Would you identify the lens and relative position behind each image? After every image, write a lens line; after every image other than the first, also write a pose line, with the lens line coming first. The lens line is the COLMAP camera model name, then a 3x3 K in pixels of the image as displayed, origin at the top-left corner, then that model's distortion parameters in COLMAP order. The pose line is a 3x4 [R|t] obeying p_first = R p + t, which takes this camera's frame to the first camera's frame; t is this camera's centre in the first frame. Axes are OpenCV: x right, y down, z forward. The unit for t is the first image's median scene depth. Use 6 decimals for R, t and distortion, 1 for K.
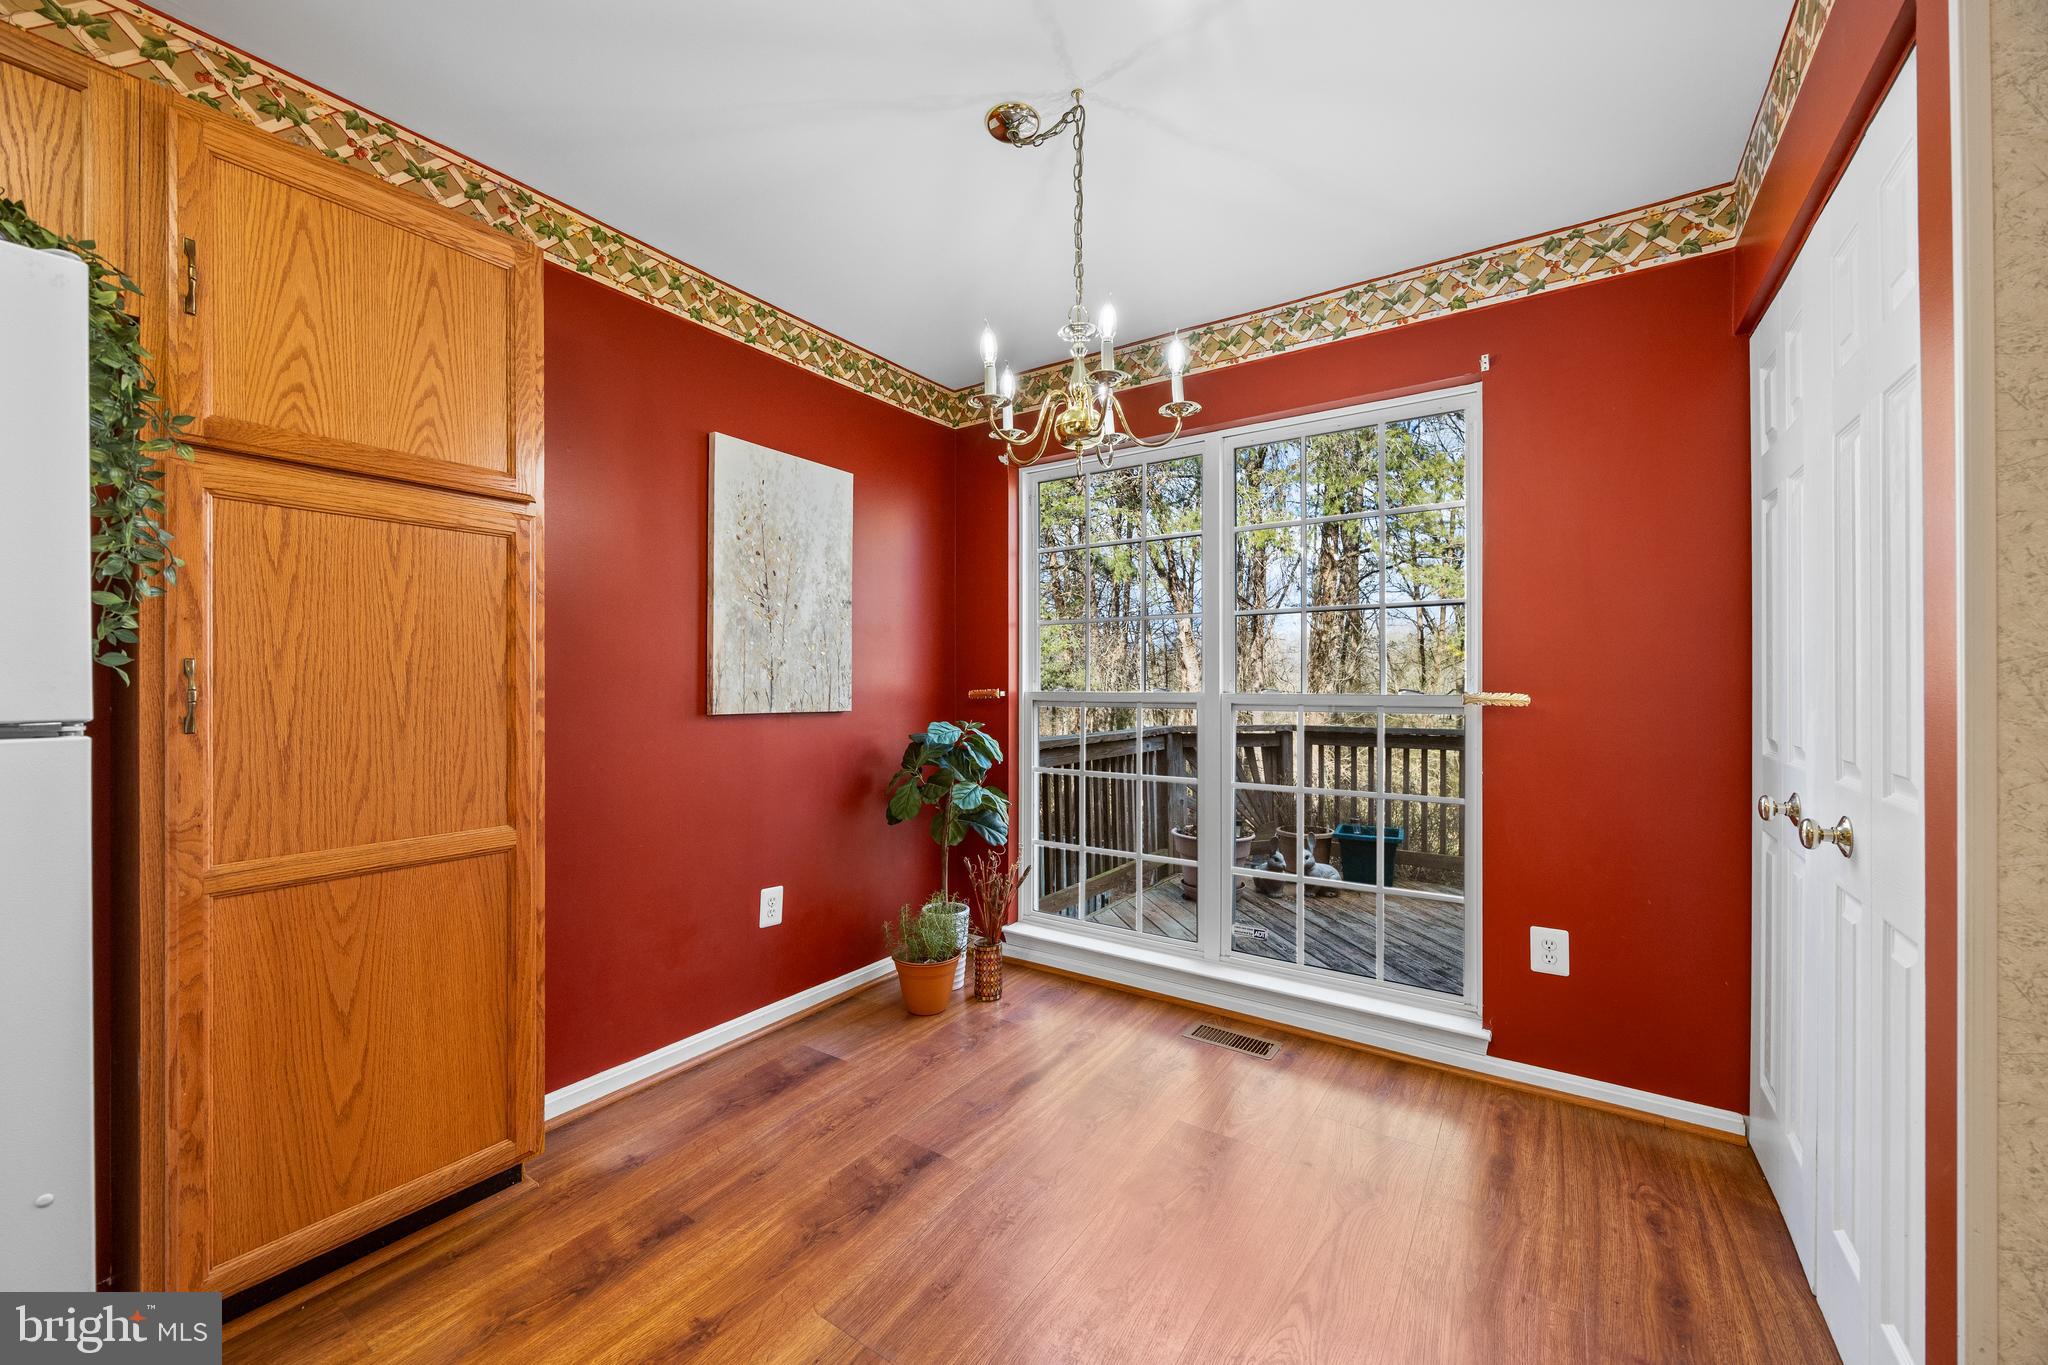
lens RADIAL K [[785.9, 0, 1016.4], [0, 785.9, 683.5], [0, 0, 1]] dist [-0.002824, -0.000821]
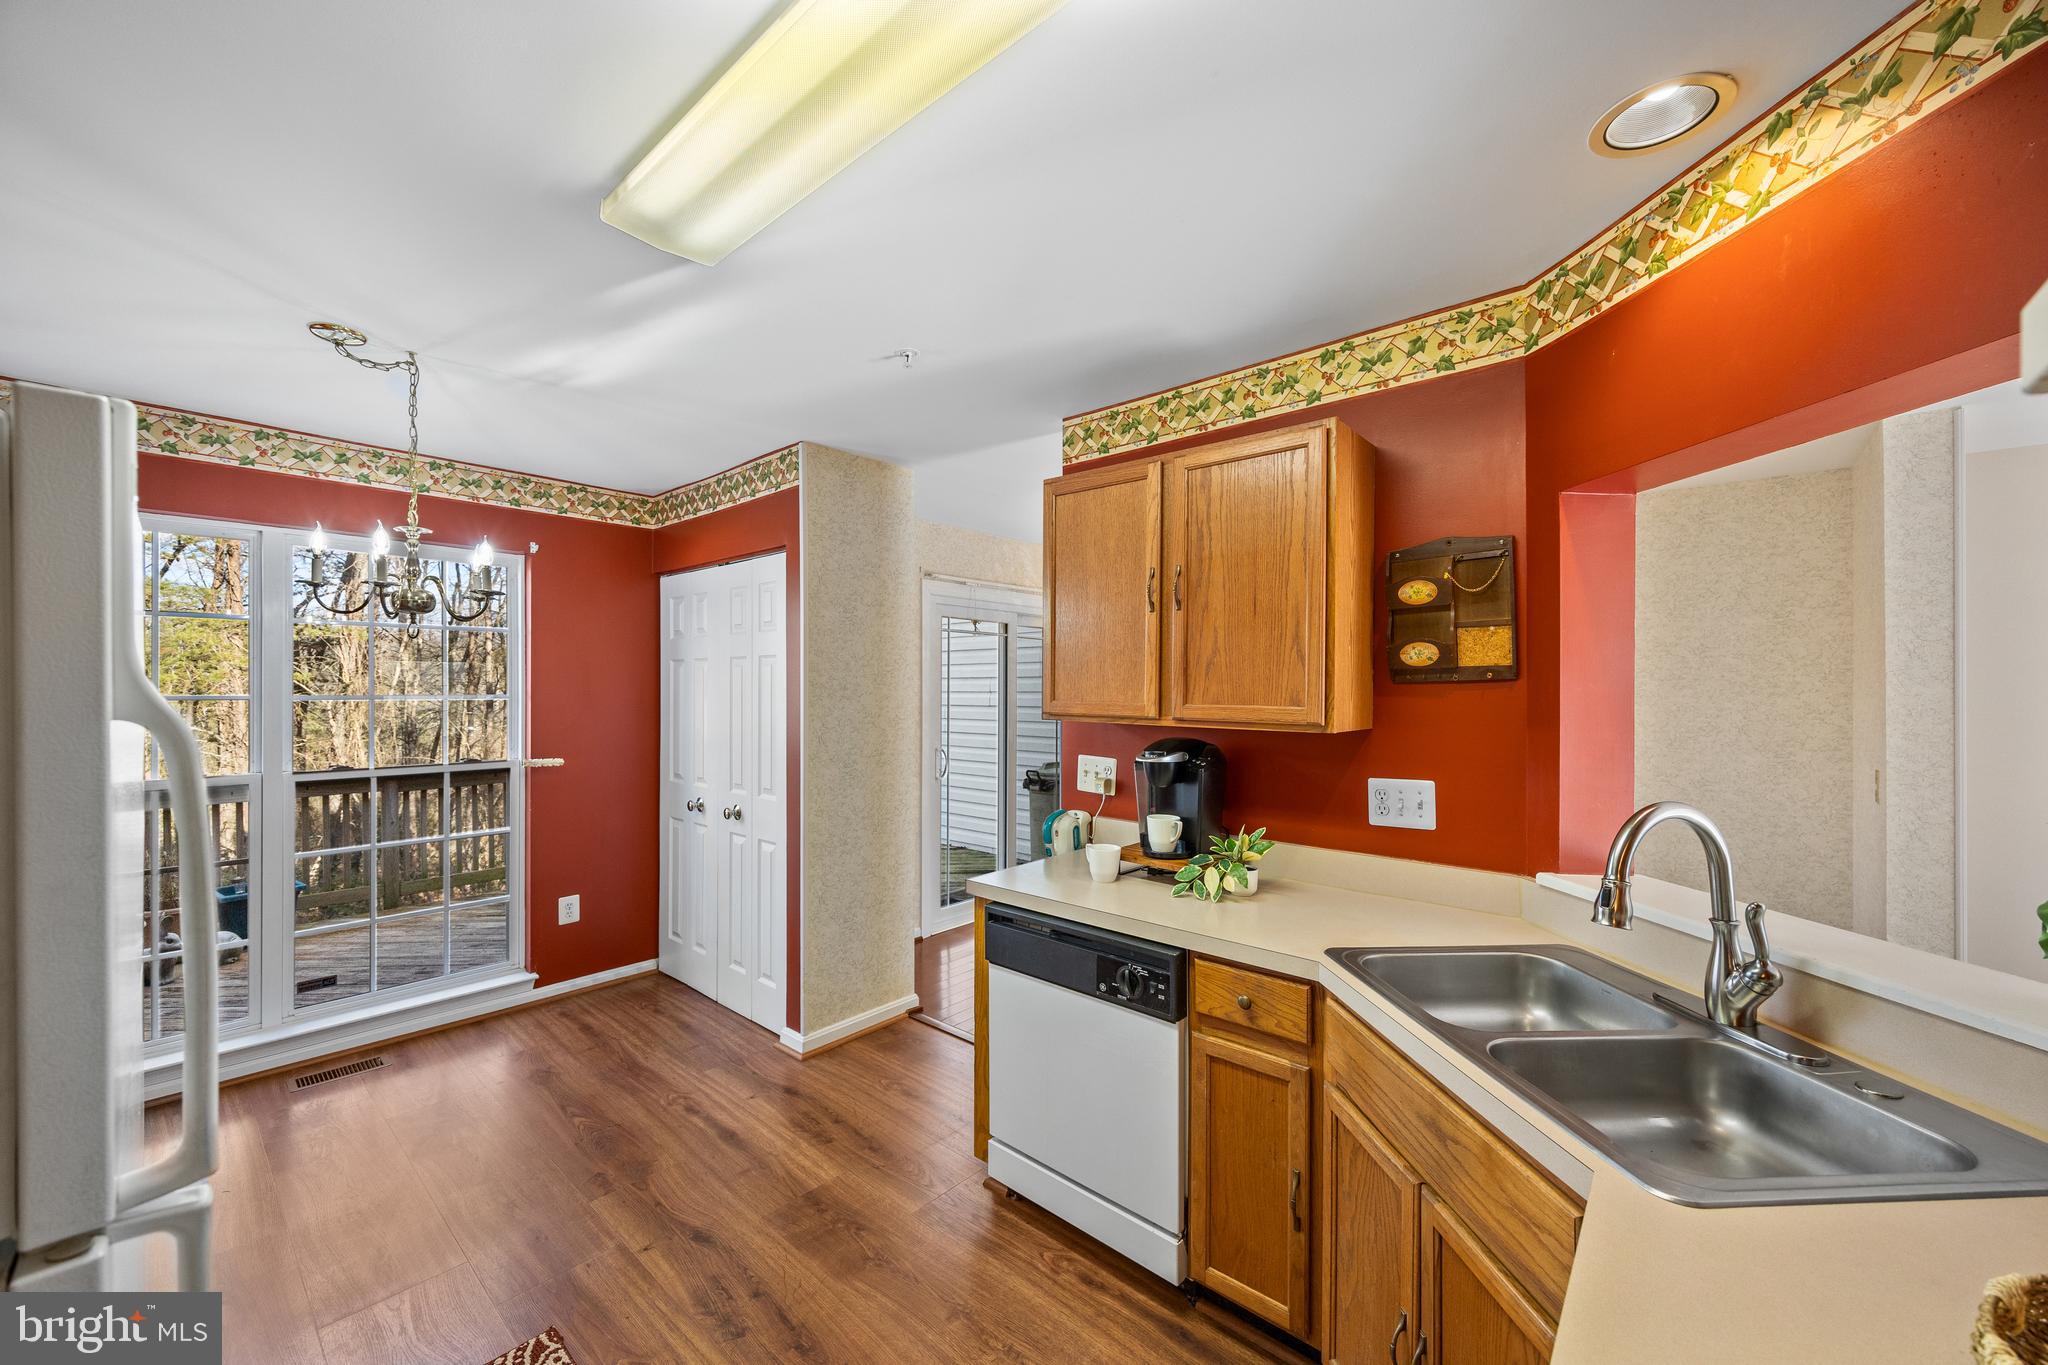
lens RADIAL K [[785.9, 0, 1022.3], [0, 785.9, 687.1], [0, 0, 1]] dist [-0.002824, -0.000821]
pose [[0.115342, 0.001203, 0.993325, -1.142036], [-0.001855, 0.999998, -0.000995, -0.176951], [-0.993324, -0.001727, 0.115344, -0.205124]]
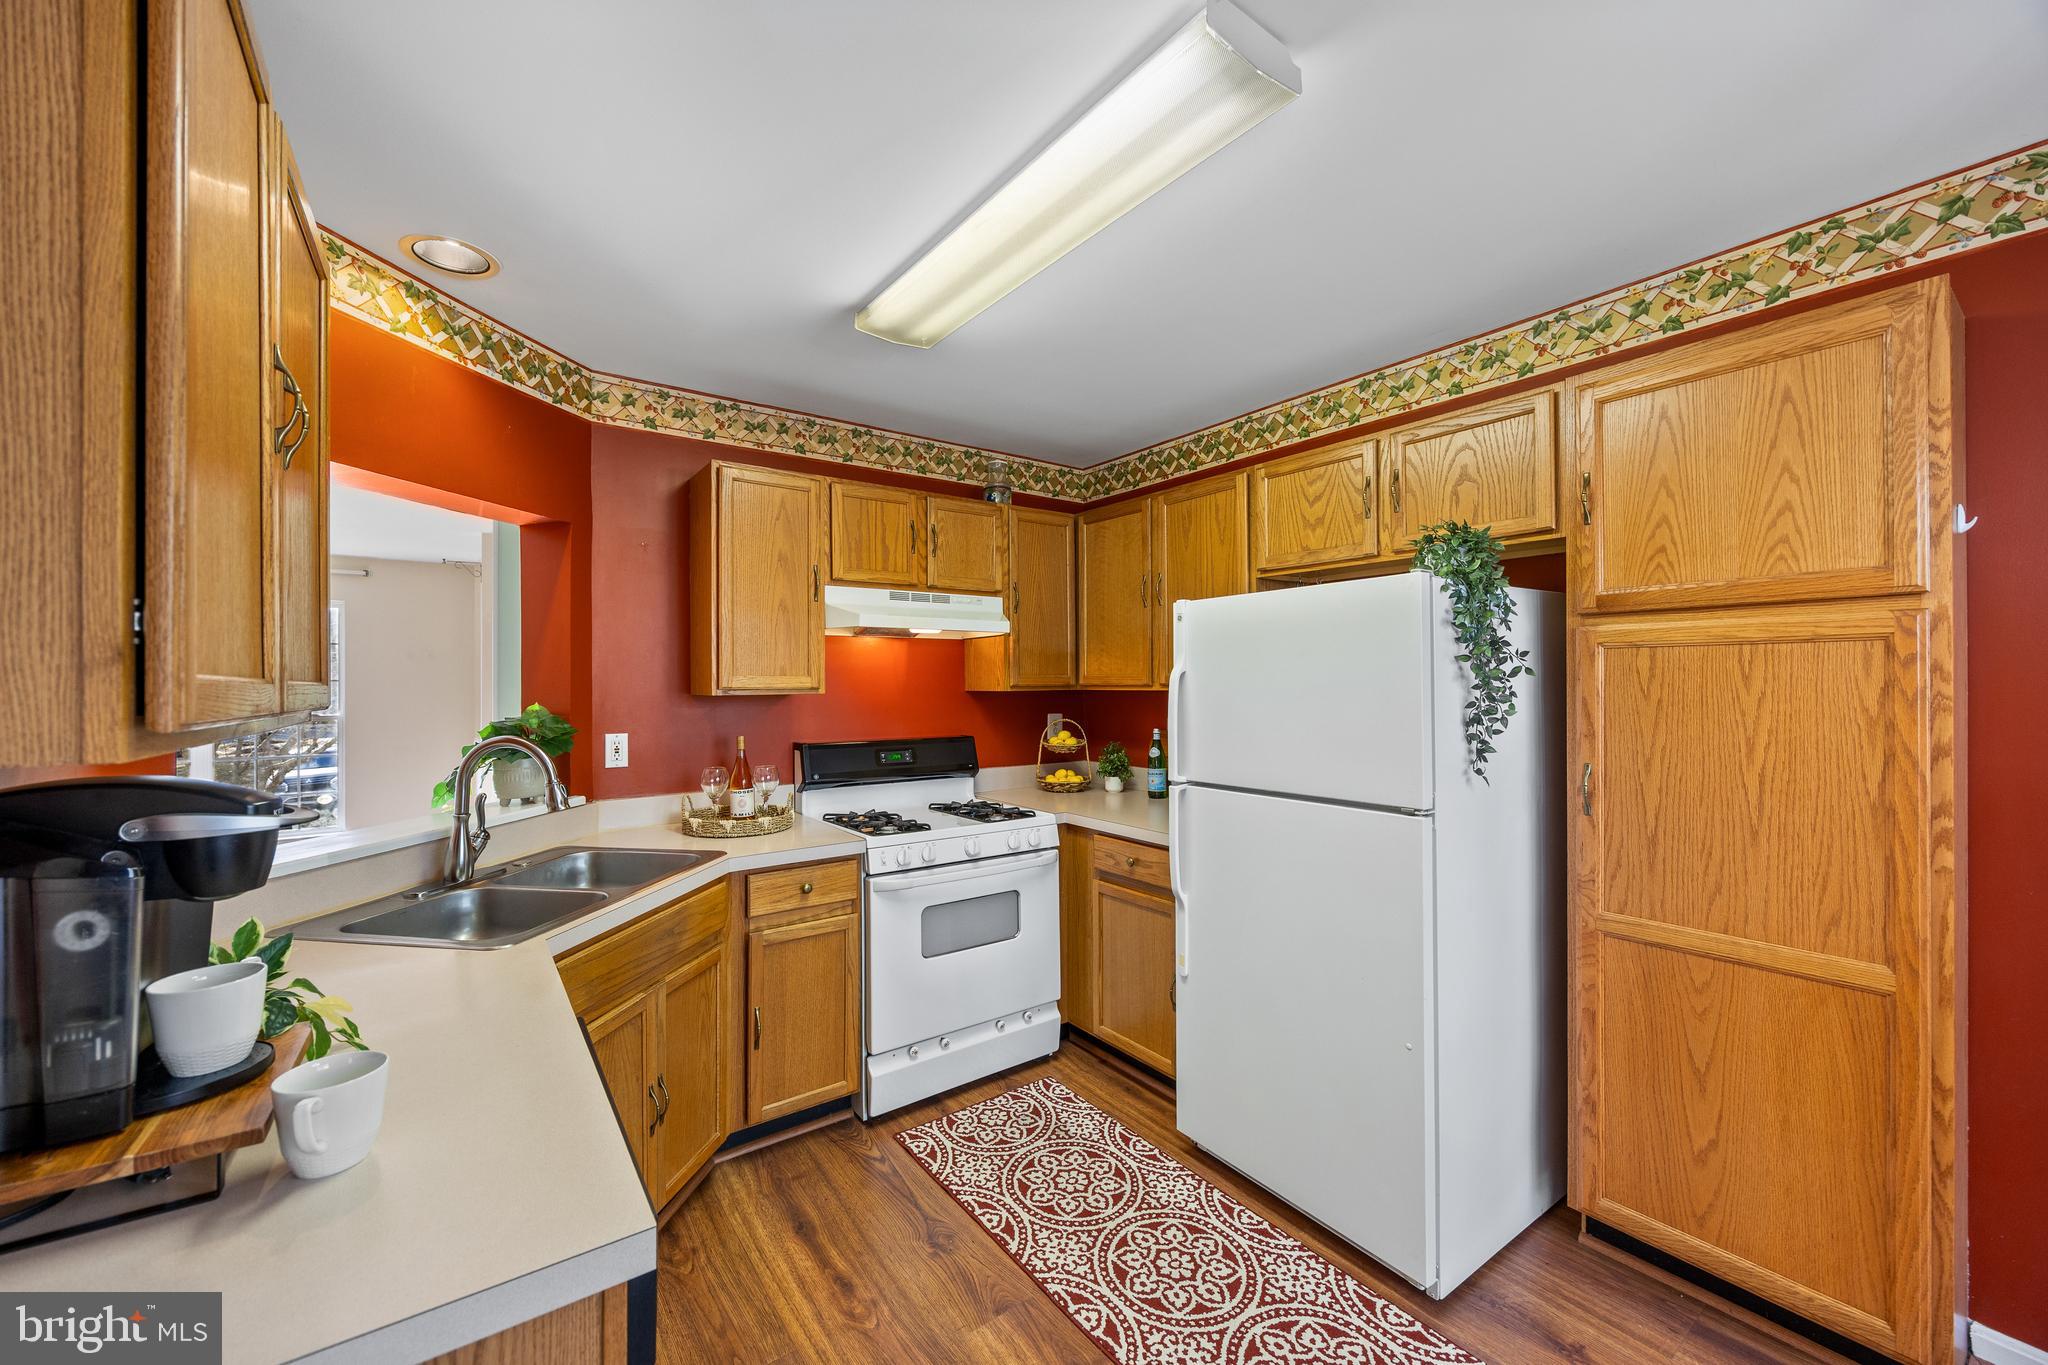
lens RADIAL K [[785.9, 0, 1029.5], [0, 785.9, 678.2], [0, 0, 1]] dist [-0.002824, -0.000821]
pose [[-0.327630, -0.000045, -0.944806, 0.490405], [0.005889, 0.999980, -0.002089, -0.144909], [0.944788, -0.006248, -0.327623, 0.377112]]
